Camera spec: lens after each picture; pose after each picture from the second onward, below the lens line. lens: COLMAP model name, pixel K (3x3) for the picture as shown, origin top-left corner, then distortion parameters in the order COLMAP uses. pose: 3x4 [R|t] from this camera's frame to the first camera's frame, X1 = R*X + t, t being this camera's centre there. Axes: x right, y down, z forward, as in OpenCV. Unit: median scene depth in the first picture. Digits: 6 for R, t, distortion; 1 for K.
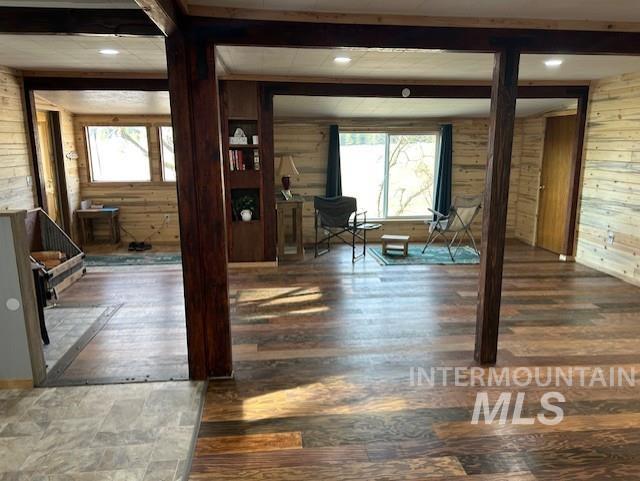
lens RADIAL K [[478.7, 0, 319.8], [0, 478.7, 240.3], [0, 0, 1]] dist [0.063403, -0.067378]
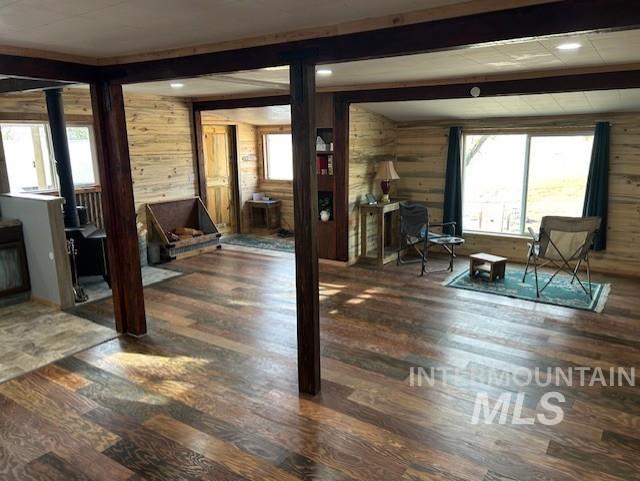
lens RADIAL K [[478.7, 0, 322.0], [0, 478.7, 235.8], [0, 0, 1]] dist [0.063403, -0.067378]
pose [[0.767359, 0.117013, -0.630450, 0.553191], [-0.115422, 0.992355, 0.043696, -0.056204], [0.630743, 0.039238, 0.774999, 0.166216]]
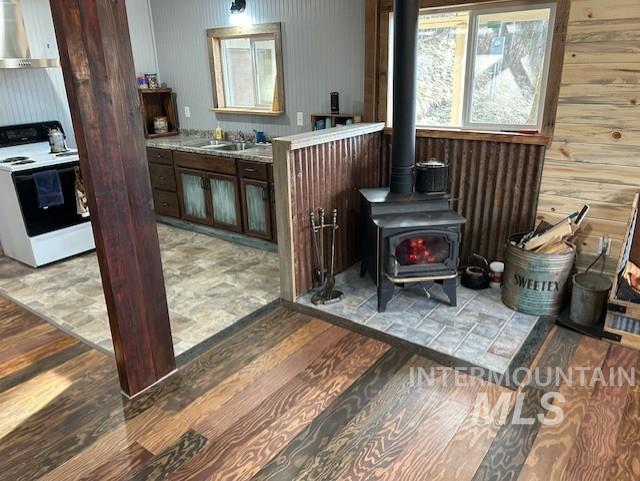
lens RADIAL K [[478.7, 0, 320.2], [0, 478.7, 233.5], [0, 0, 1]] dist [0.063403, -0.067378]
pose [[-0.682650, 0.262741, -0.681877, 0.034071], [-0.119634, 0.880352, 0.458987, -0.185603], [0.720886, 0.394903, -0.569539, 0.883788]]
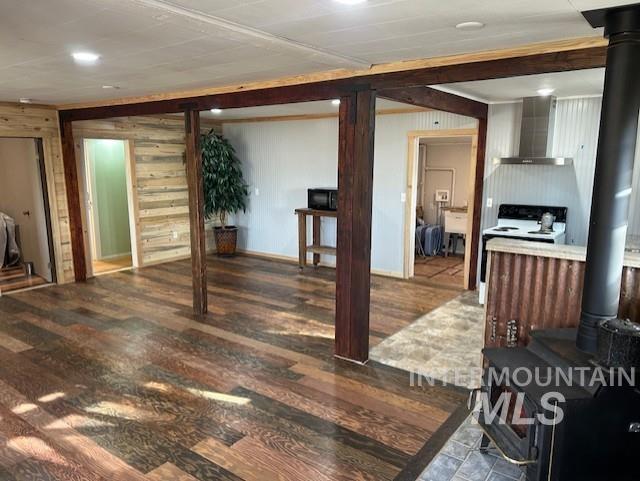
lens RADIAL K [[478.7, 0, 324.8], [0, 478.7, 240.1], [0, 0, 1]] dist [0.063403, -0.067378]
pose [[-0.736127, -0.116163, 0.666801, -0.545905], [0.132693, 0.941277, 0.310468, -0.225618], [-0.663709, 0.317023, -0.677485, 1.014316]]
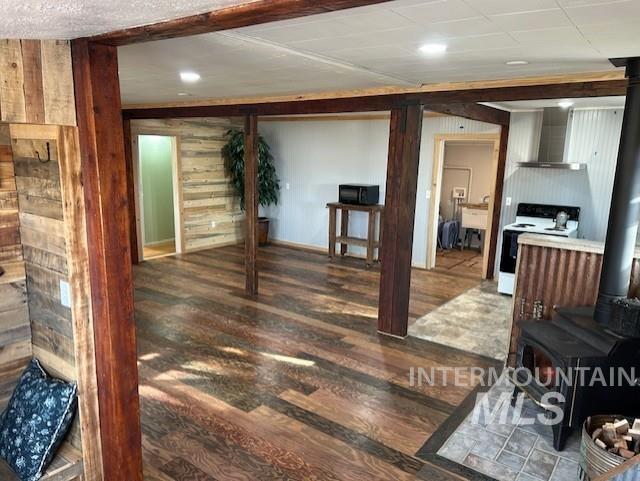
lens RADIAL K [[478.7, 0, 320.3], [0, 478.7, 242.2], [0, 0, 1]] dist [0.063403, -0.067378]
pose [[-0.727599, -0.146404, 0.670198, -0.563155], [0.114498, 0.937340, 0.329066, -0.269644], [-0.676380, 0.316165, -0.665245, 1.145624]]
